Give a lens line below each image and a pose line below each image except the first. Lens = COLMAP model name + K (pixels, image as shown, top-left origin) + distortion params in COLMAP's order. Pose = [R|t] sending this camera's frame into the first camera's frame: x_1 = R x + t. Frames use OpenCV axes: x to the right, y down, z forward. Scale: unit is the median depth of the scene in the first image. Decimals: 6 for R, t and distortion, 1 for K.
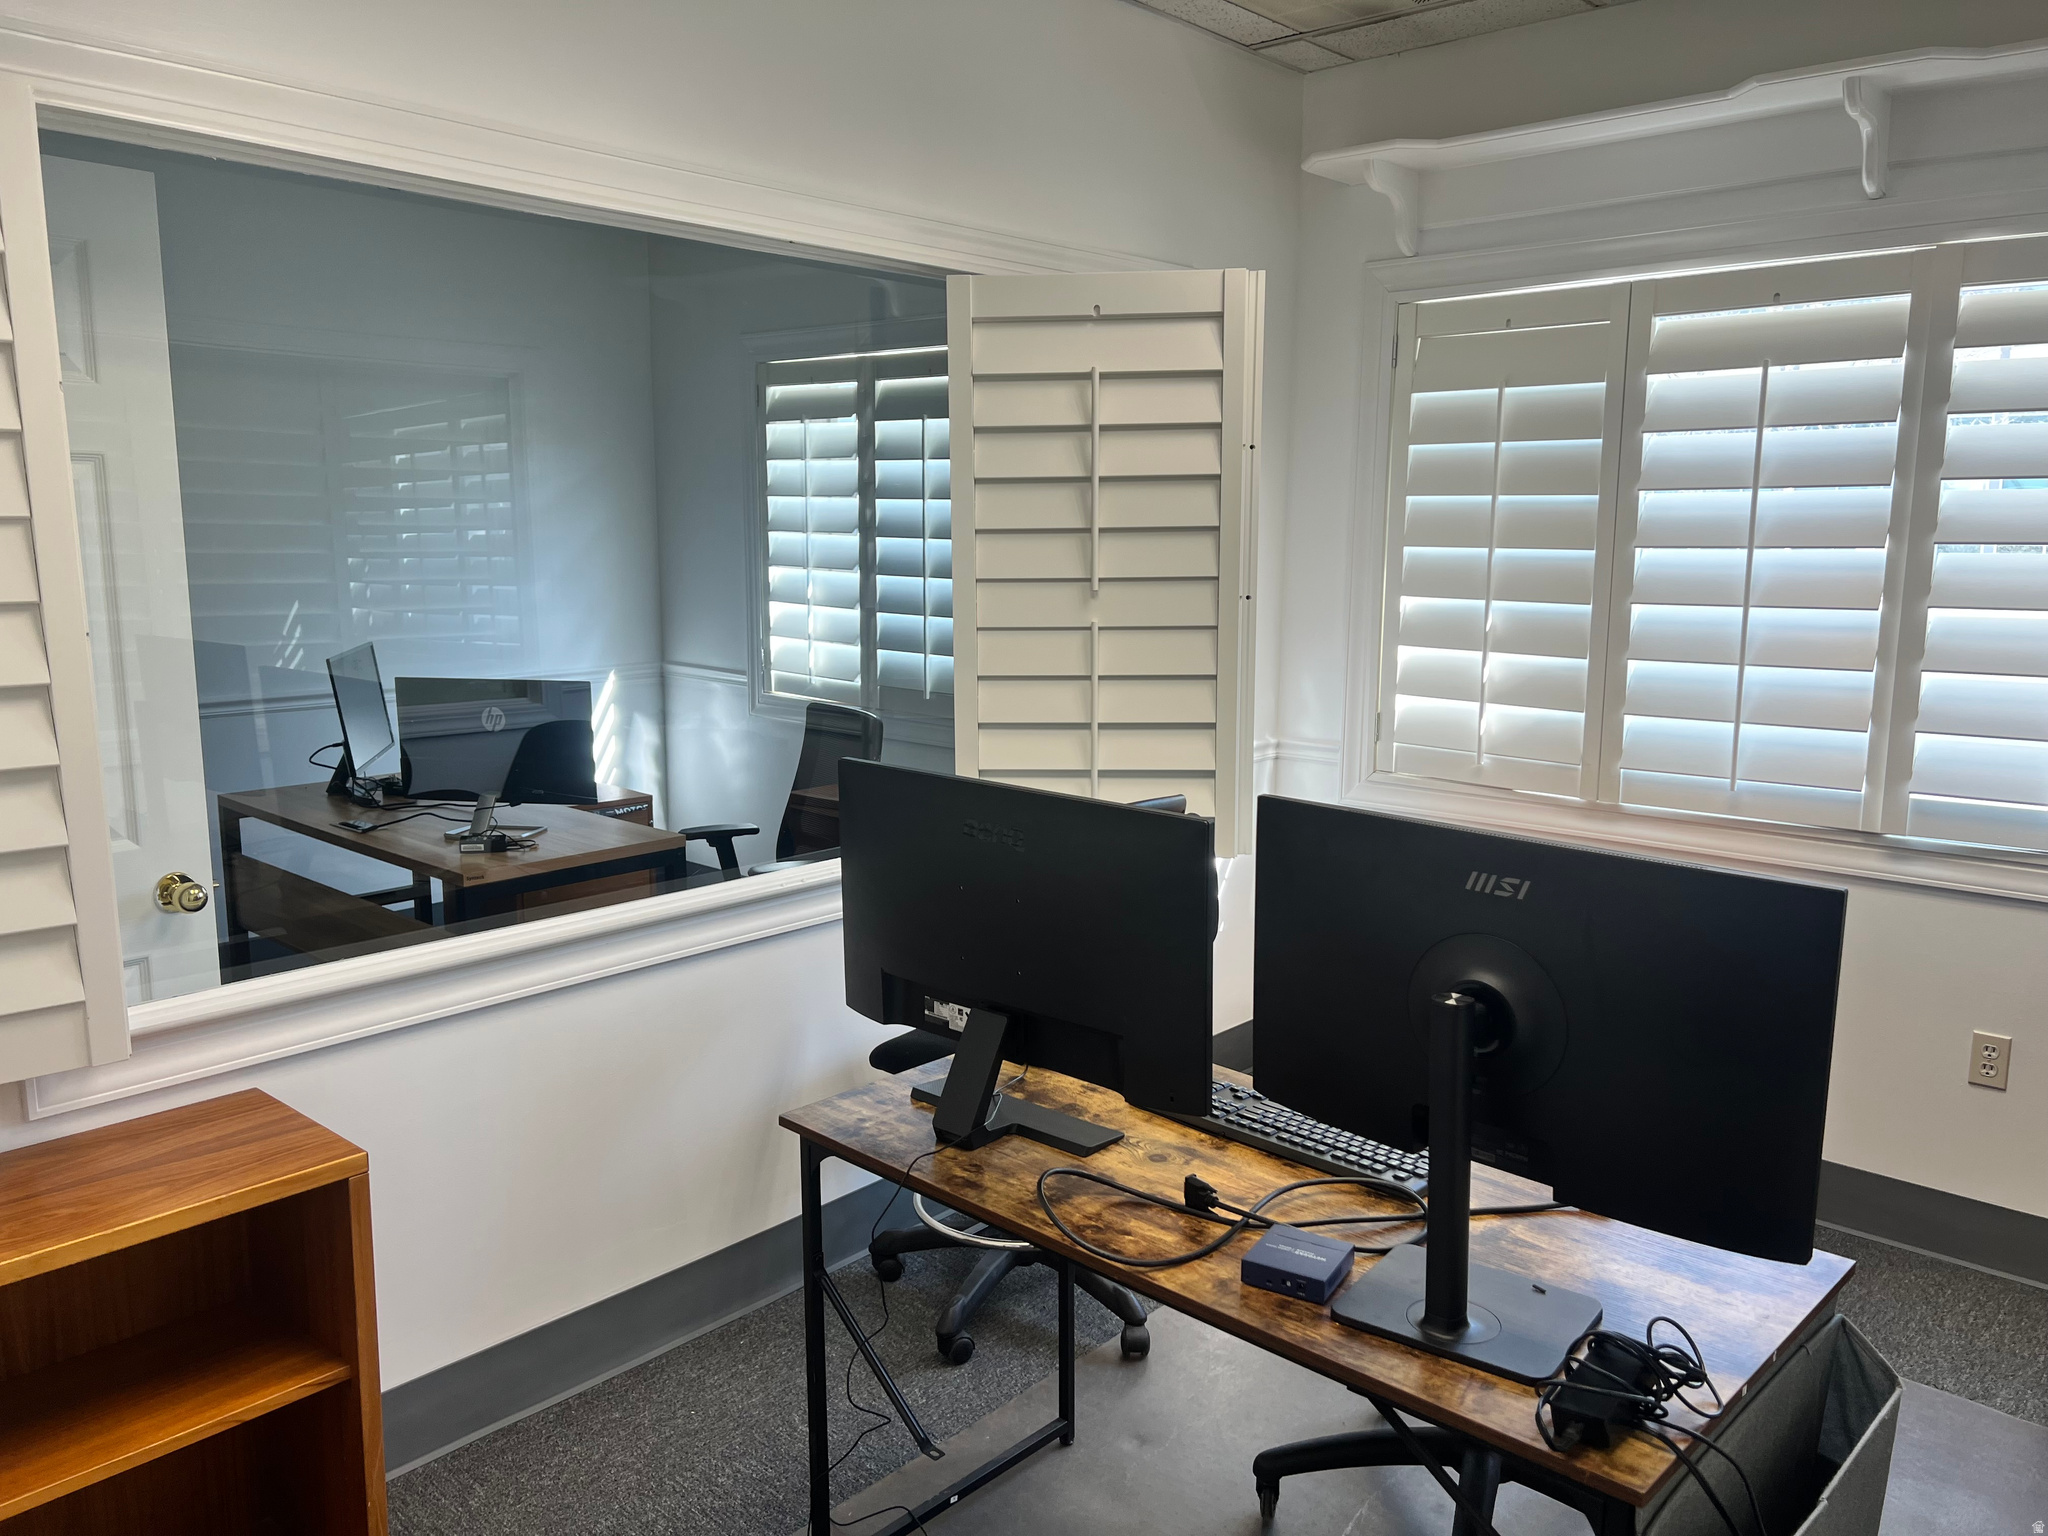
lens RADIAL K [[1555.8, 0, 1024.0], [0, 1555.8, 768.0], [0, 0, 1]] dist [0.094692, -0.116041]
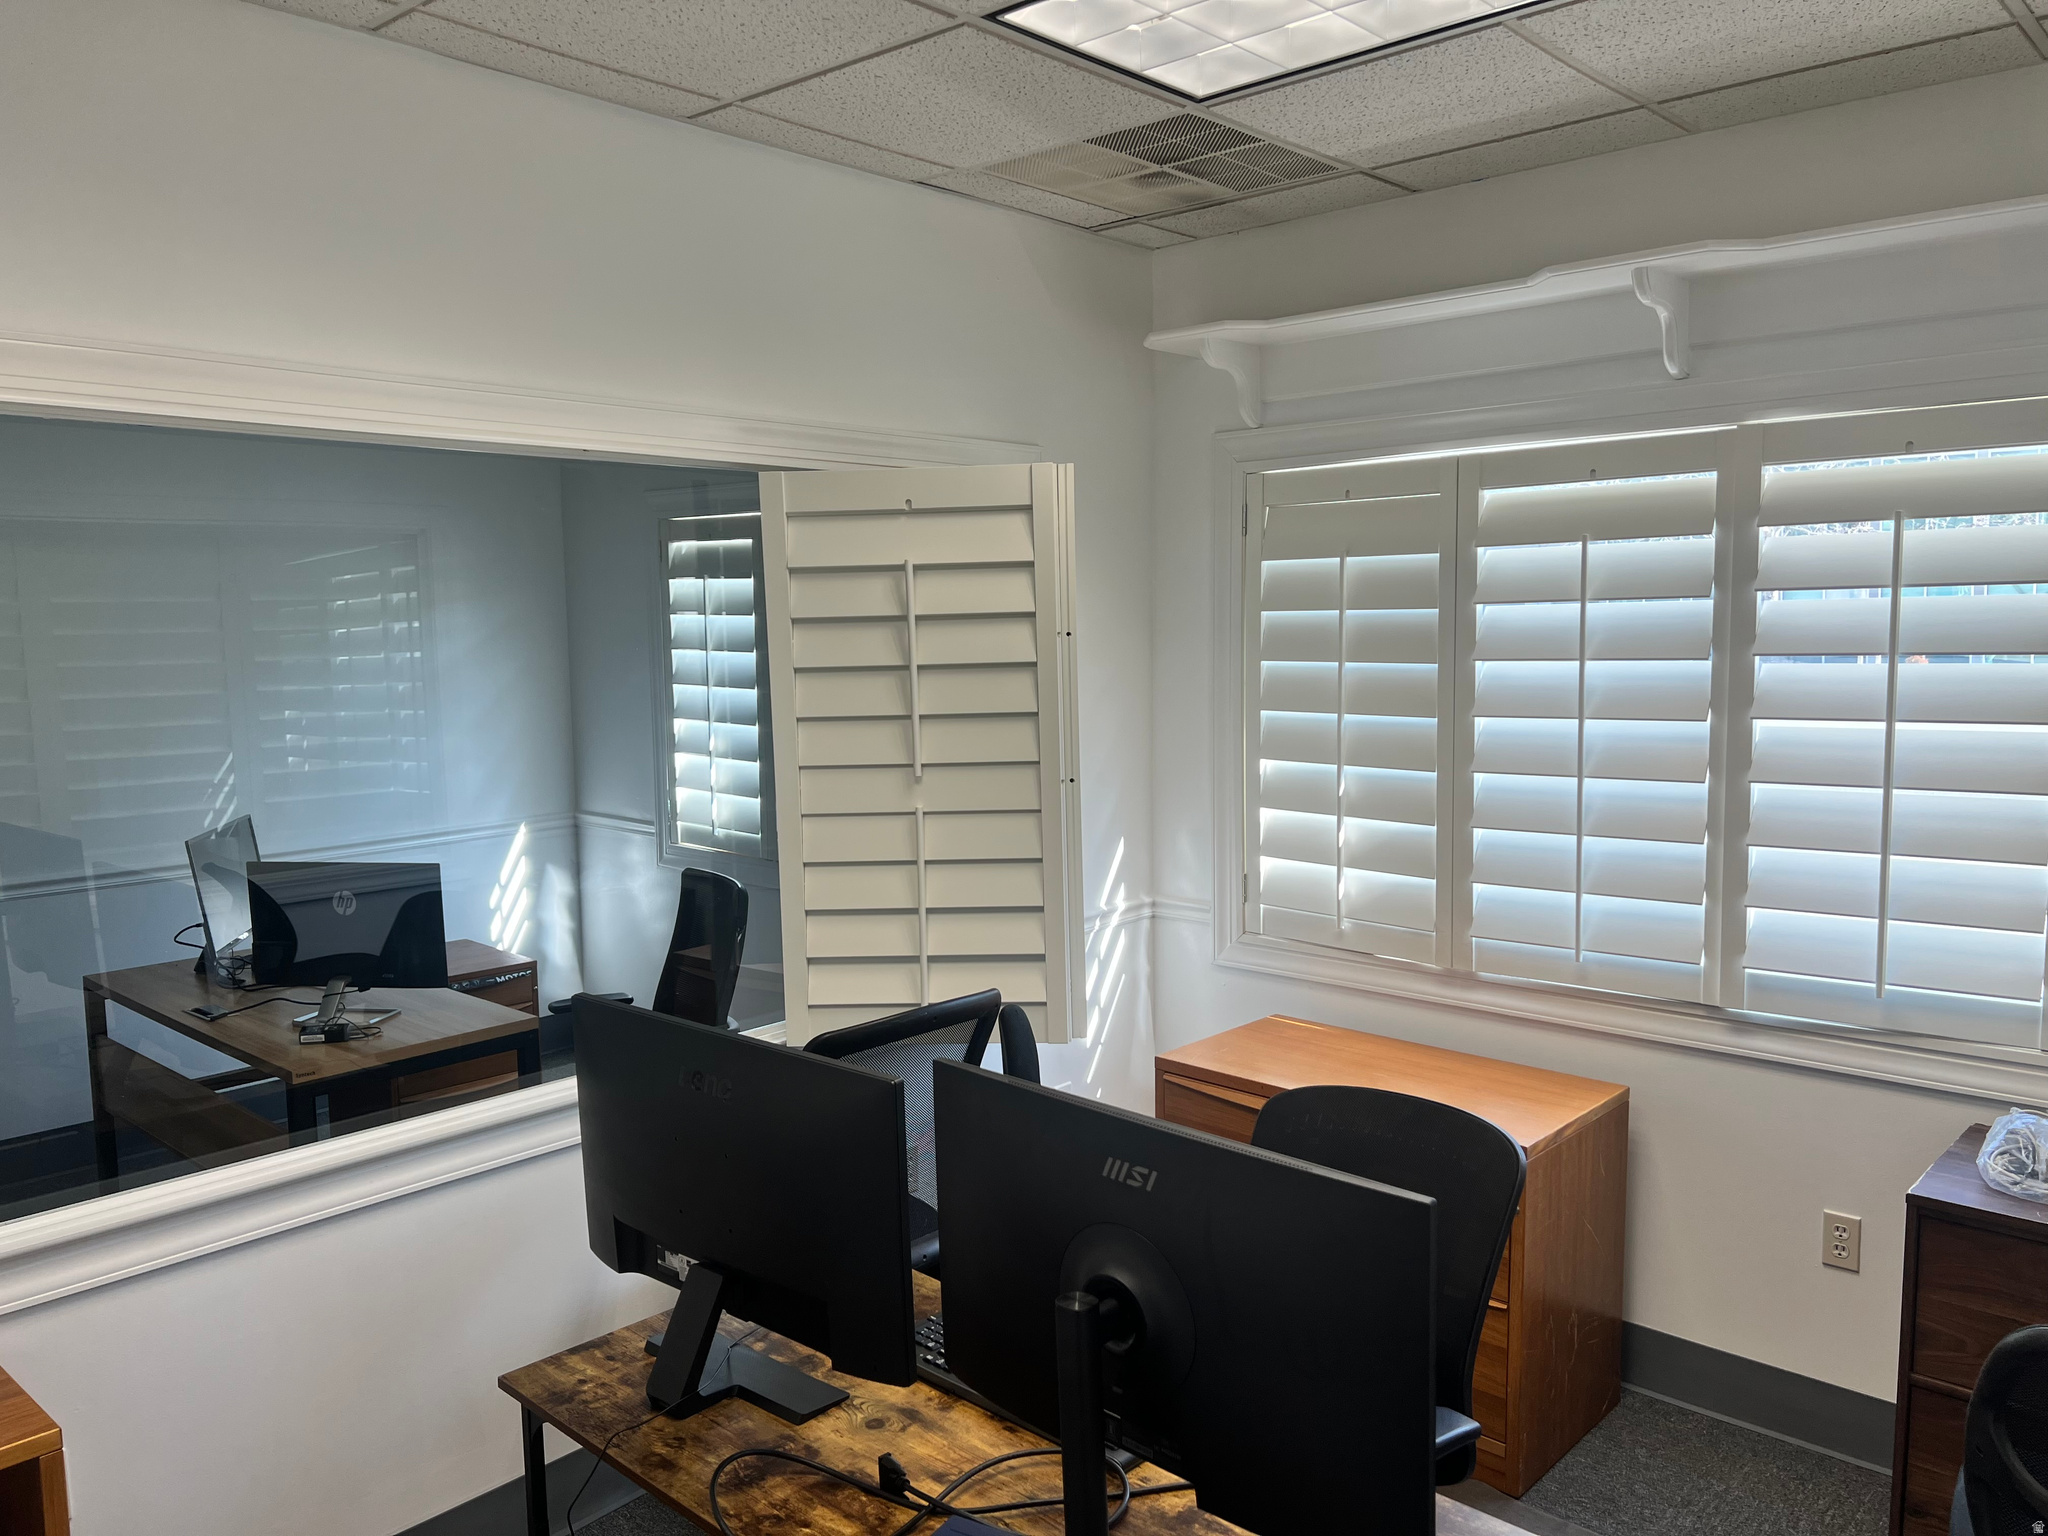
lens RADIAL K [[1553.4, 0, 1023.6], [0, 1553.4, 776.6], [0, 0, 1]] dist [0.097574, -0.114041]
pose [[0.999817, -0.018870, -0.003134, 0.104744], [0.018661, 0.998205, -0.056909, -0.050627], [0.004202, 0.056840, 0.998374, 0.007035]]
